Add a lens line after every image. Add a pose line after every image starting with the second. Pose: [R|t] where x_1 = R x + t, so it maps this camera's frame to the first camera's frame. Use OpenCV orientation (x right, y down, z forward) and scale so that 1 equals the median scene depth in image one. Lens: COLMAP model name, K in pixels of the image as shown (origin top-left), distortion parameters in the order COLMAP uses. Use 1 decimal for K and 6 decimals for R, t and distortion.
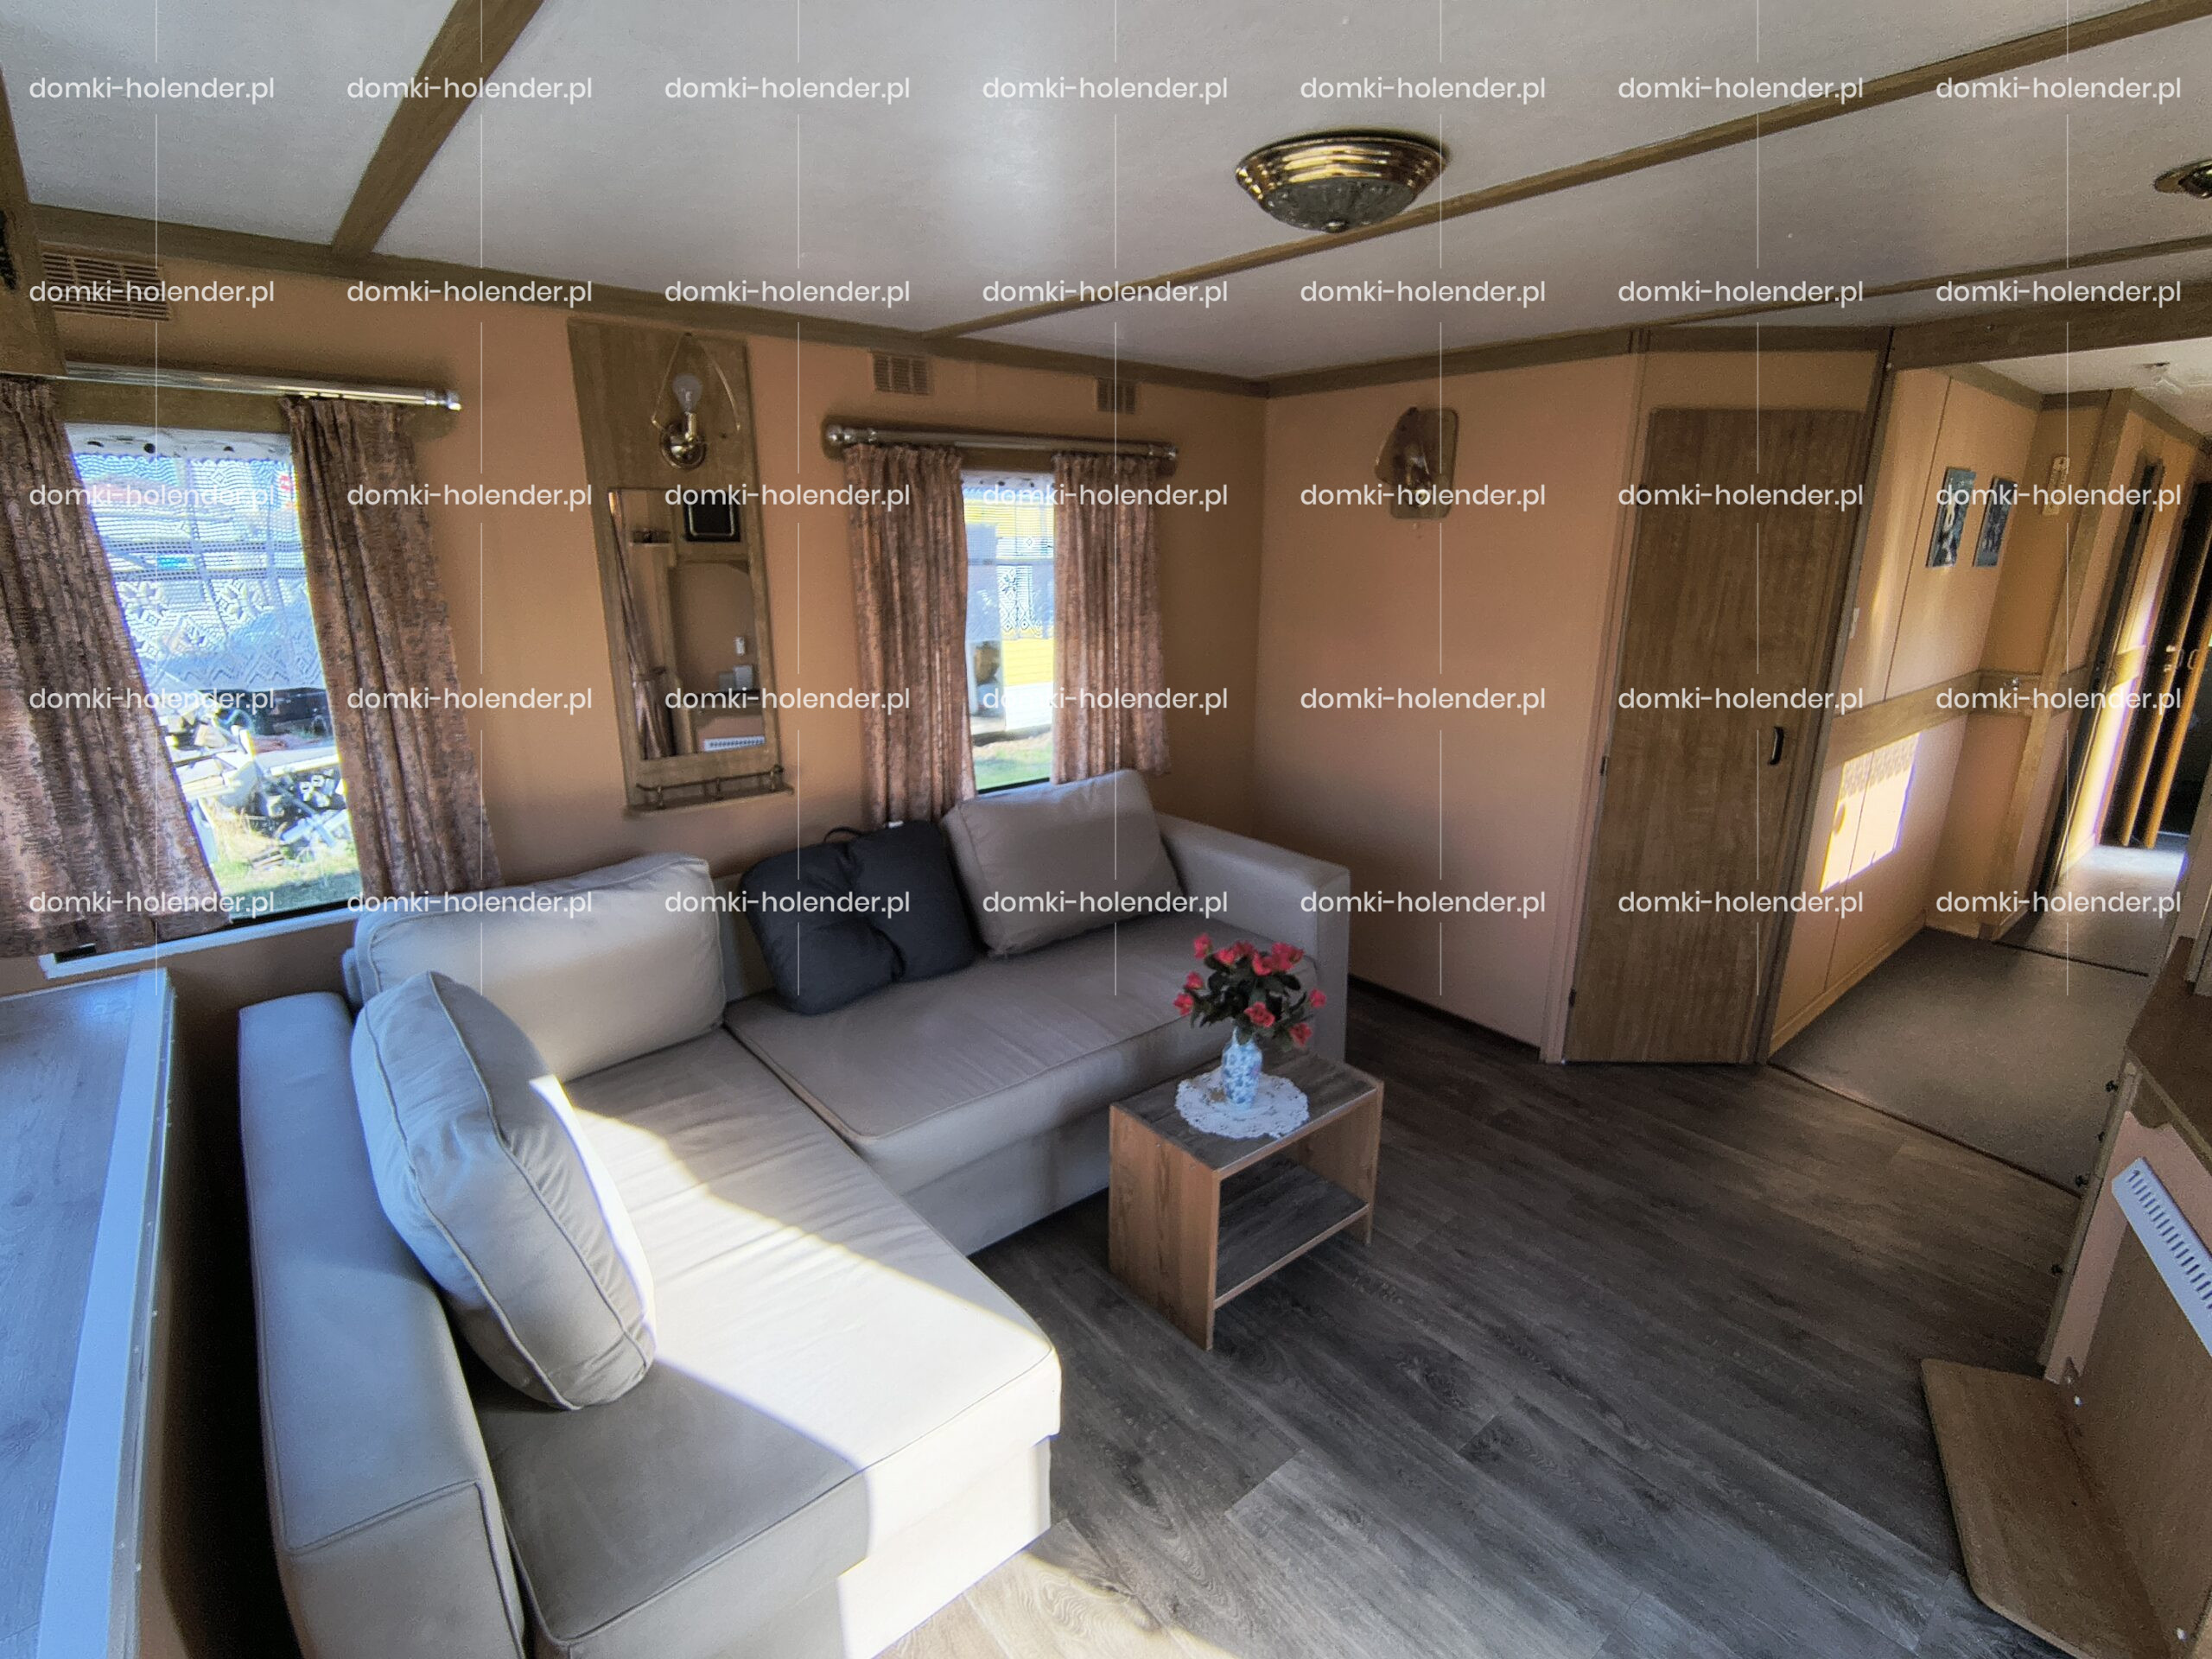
lens RADIAL K [[1044.7, 0, 1106.0], [0, 1044.7, 829.5], [0, 0, 1]] dist [0.002290, 0.000498]
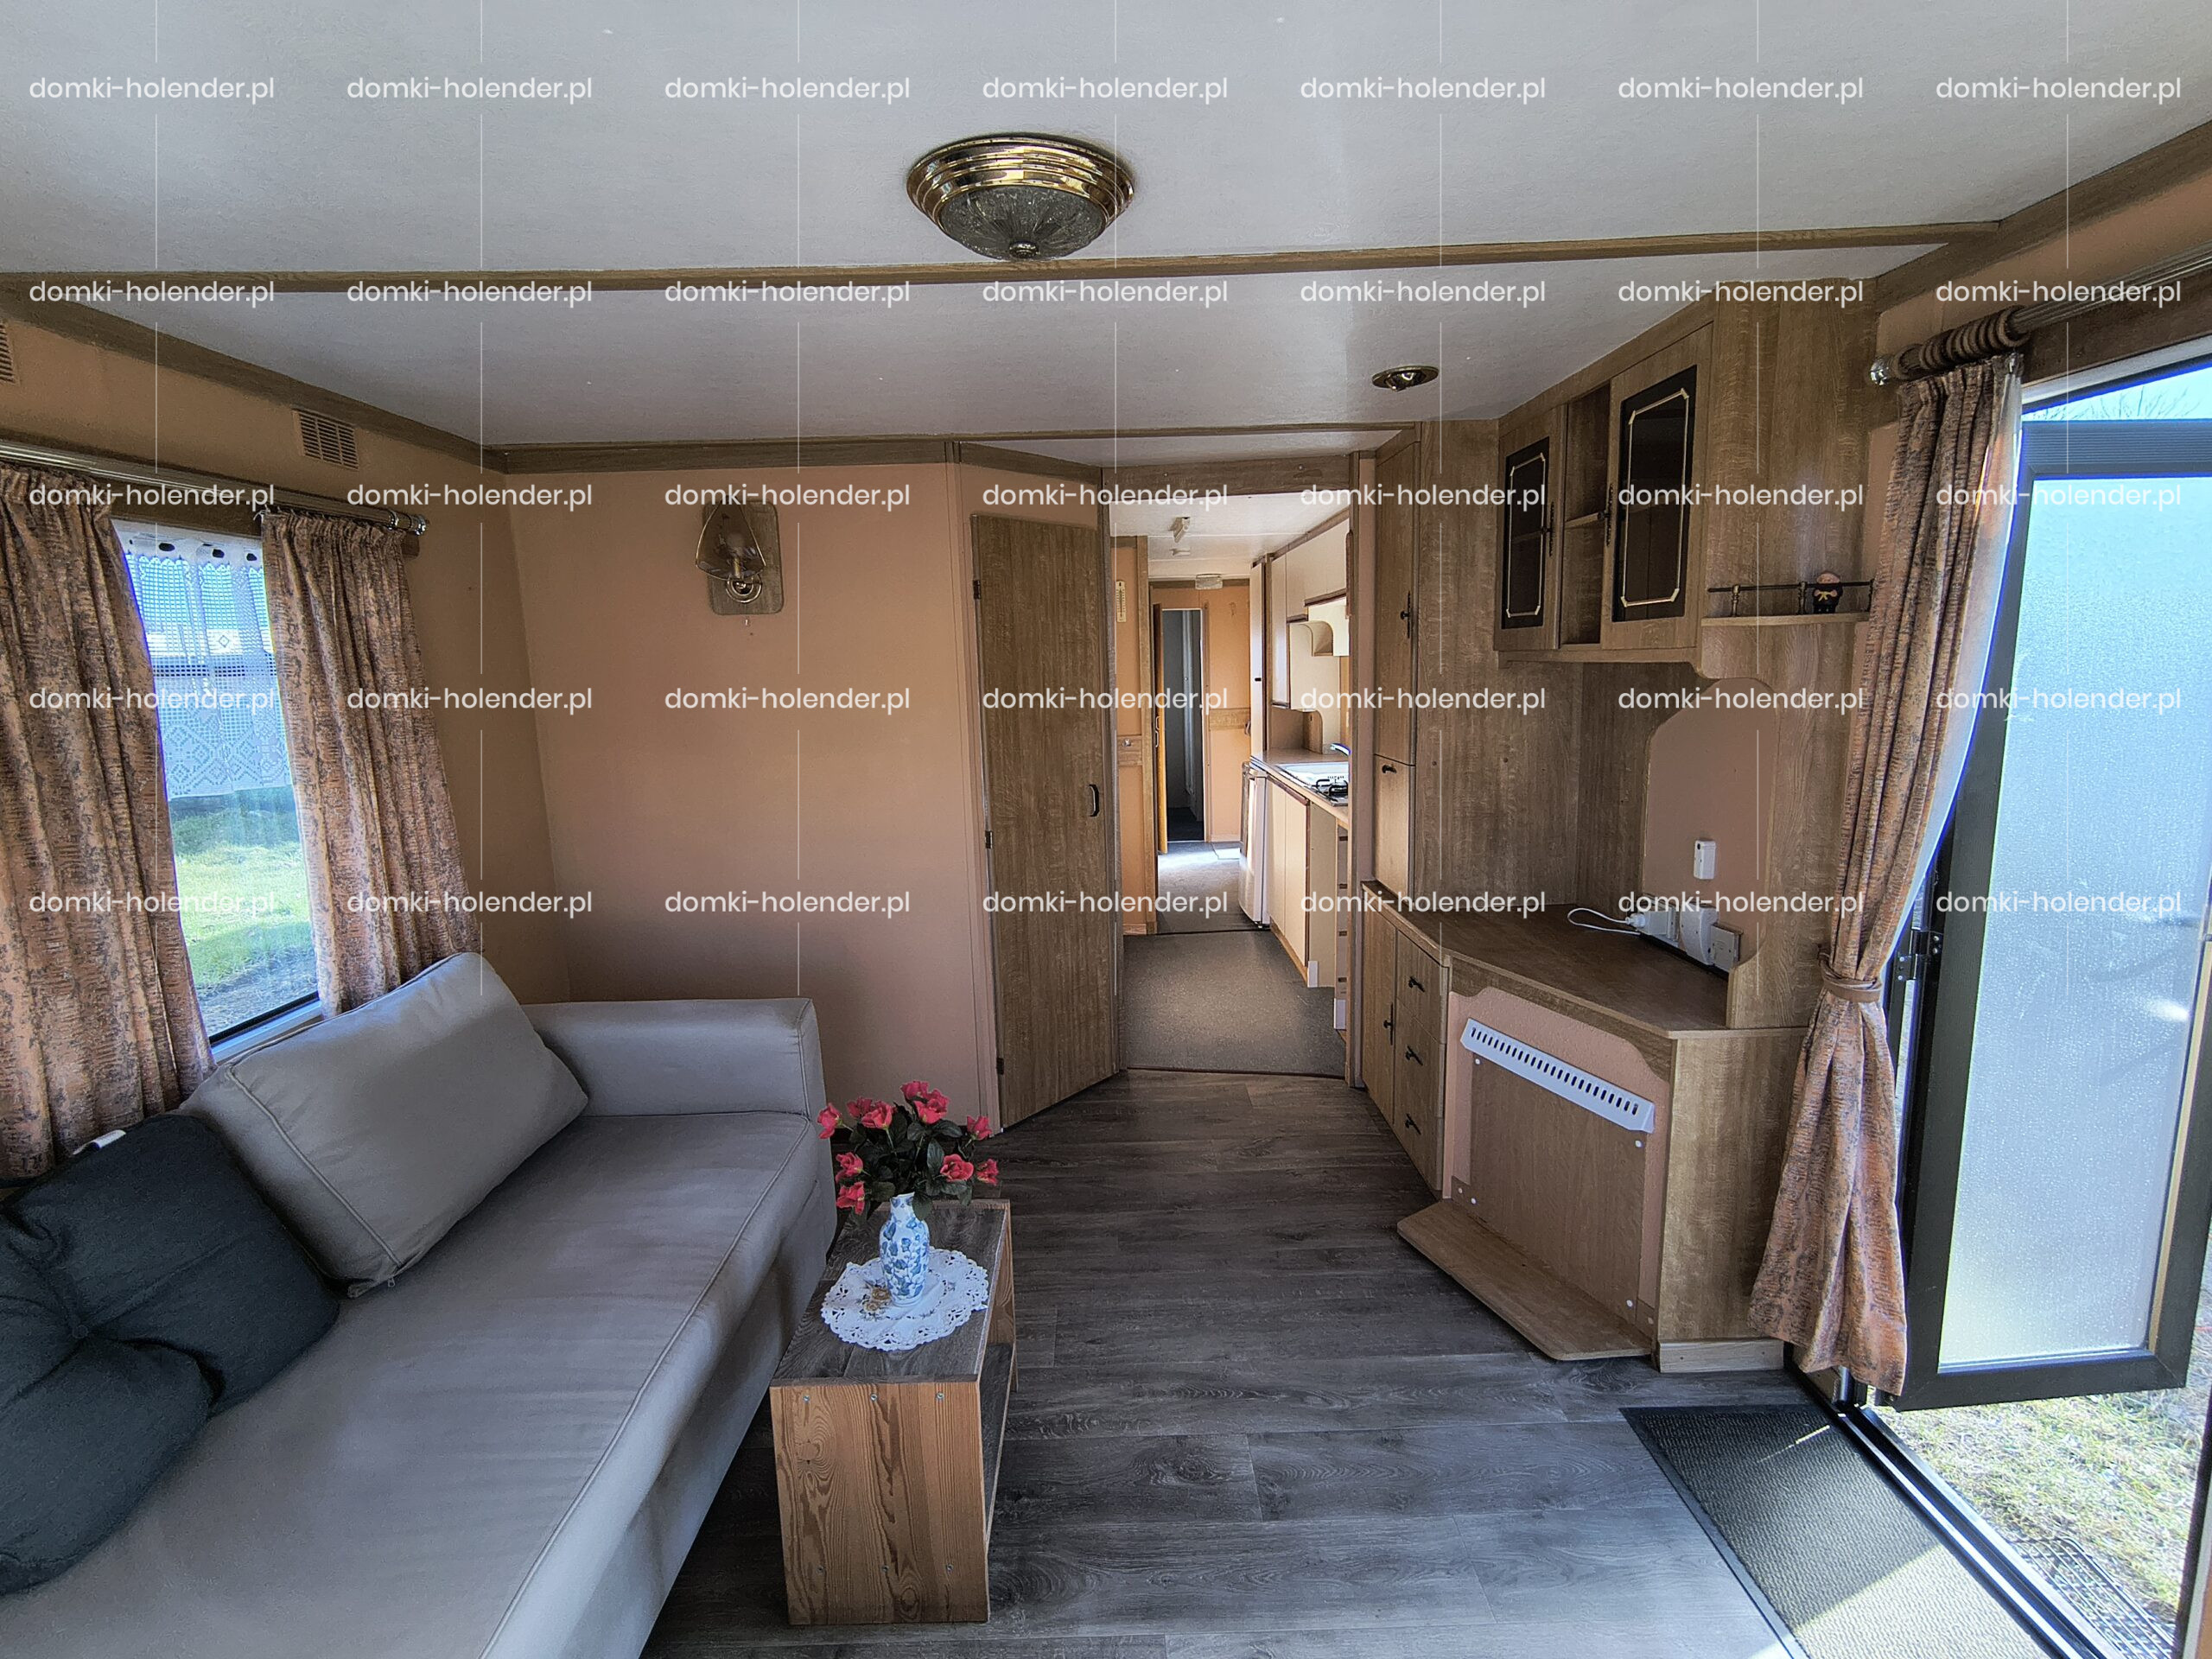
lens RADIAL K [[1035.5, 0, 1118.7], [0, 1035.5, 826.0], [0, 0, 1]] dist [-0.001967, -0.000266]
pose [[0.632199, -0.144361, 0.761239, -0.274577], [0.238019, 0.971167, -0.013500, -0.032716], [-0.737341, 0.189724, 0.648331, 0.256564]]
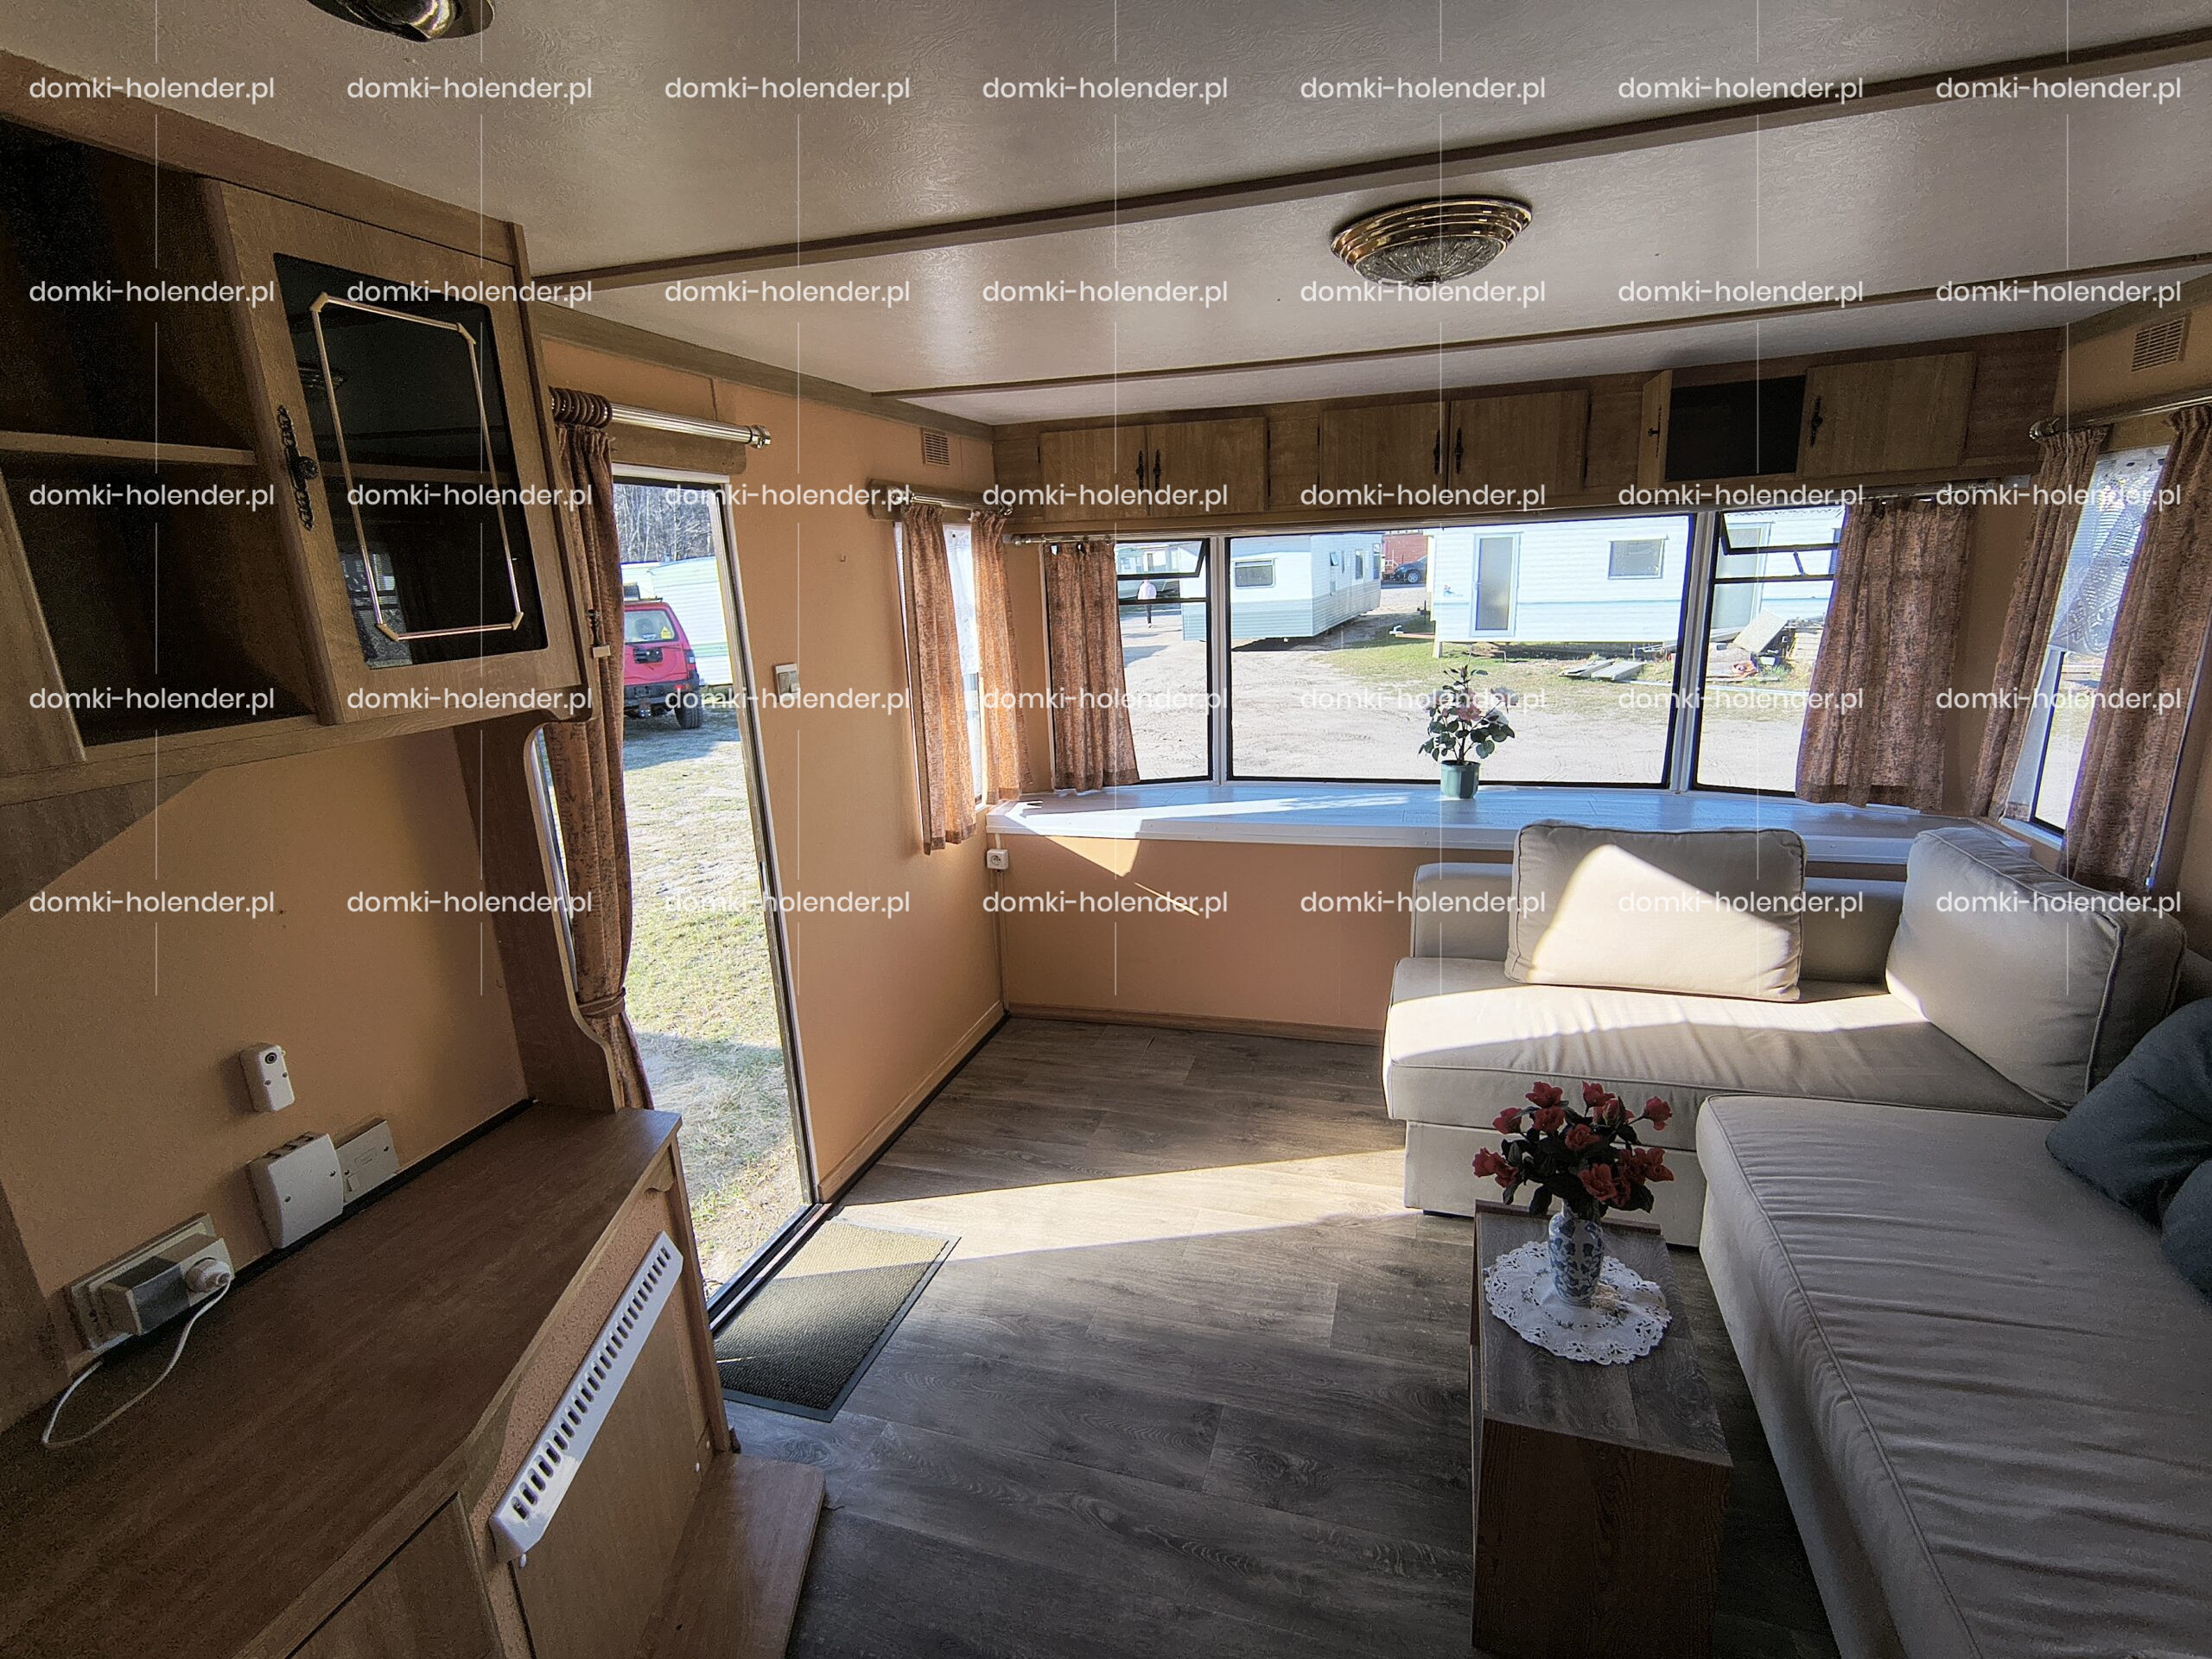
lens RADIAL K [[1044.7, 0, 1106.0], [0, 1044.7, 829.5], [0, 0, 1]] dist [0.002290, 0.000498]
pose [[-0.843080, 0.167493, -0.511041, 0.645777], [-0.102761, 0.882581, 0.458793, -0.307065], [0.527880, 0.439314, -0.726874, 1.053149]]
